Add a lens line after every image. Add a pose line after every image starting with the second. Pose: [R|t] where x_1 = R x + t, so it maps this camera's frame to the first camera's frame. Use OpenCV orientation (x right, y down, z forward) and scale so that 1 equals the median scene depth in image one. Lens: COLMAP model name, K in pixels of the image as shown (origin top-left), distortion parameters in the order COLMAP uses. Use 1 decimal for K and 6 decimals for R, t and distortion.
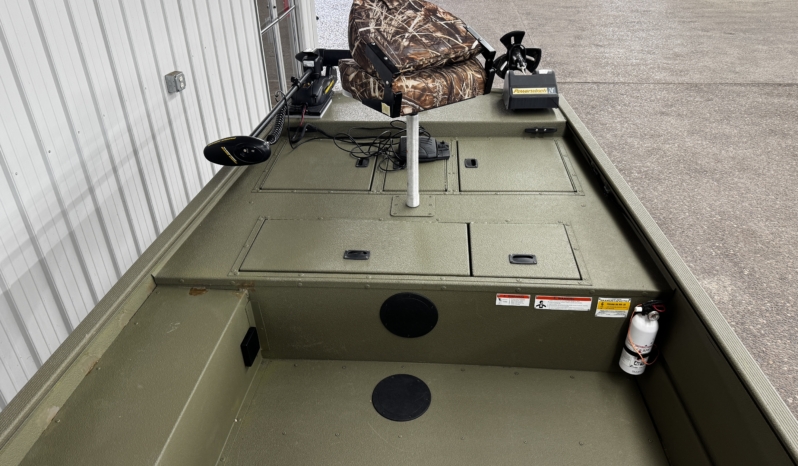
lens RADIAL K [[577.5, 0, 399.0], [0, 577.5, 233.0], [0, 0, 1]] dist [0.092770, -0.134356]
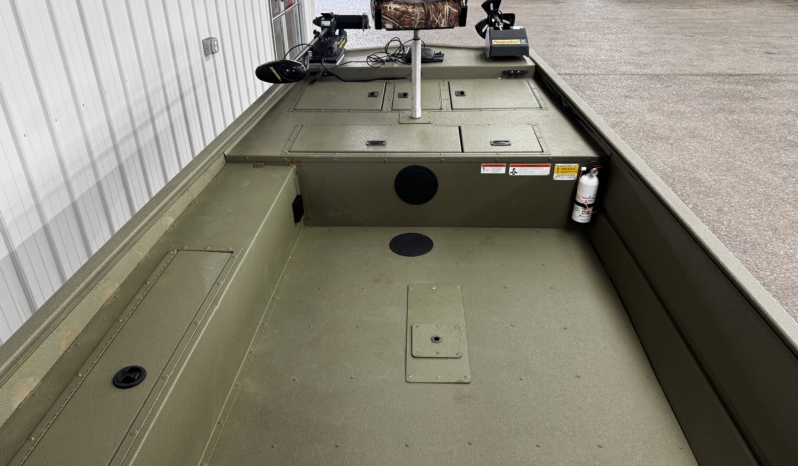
lens RADIAL K [[578.6, 0, 399.0], [0, 578.6, 233.0], [0, 0, 1]] dist [0.111448, -0.201413]
pose [[0.999632, -0.009028, 0.025595, -0.040184], [0.009993, 0.999234, -0.037836, 0.211495], [-0.025234, 0.038077, 0.998956, -0.231136]]
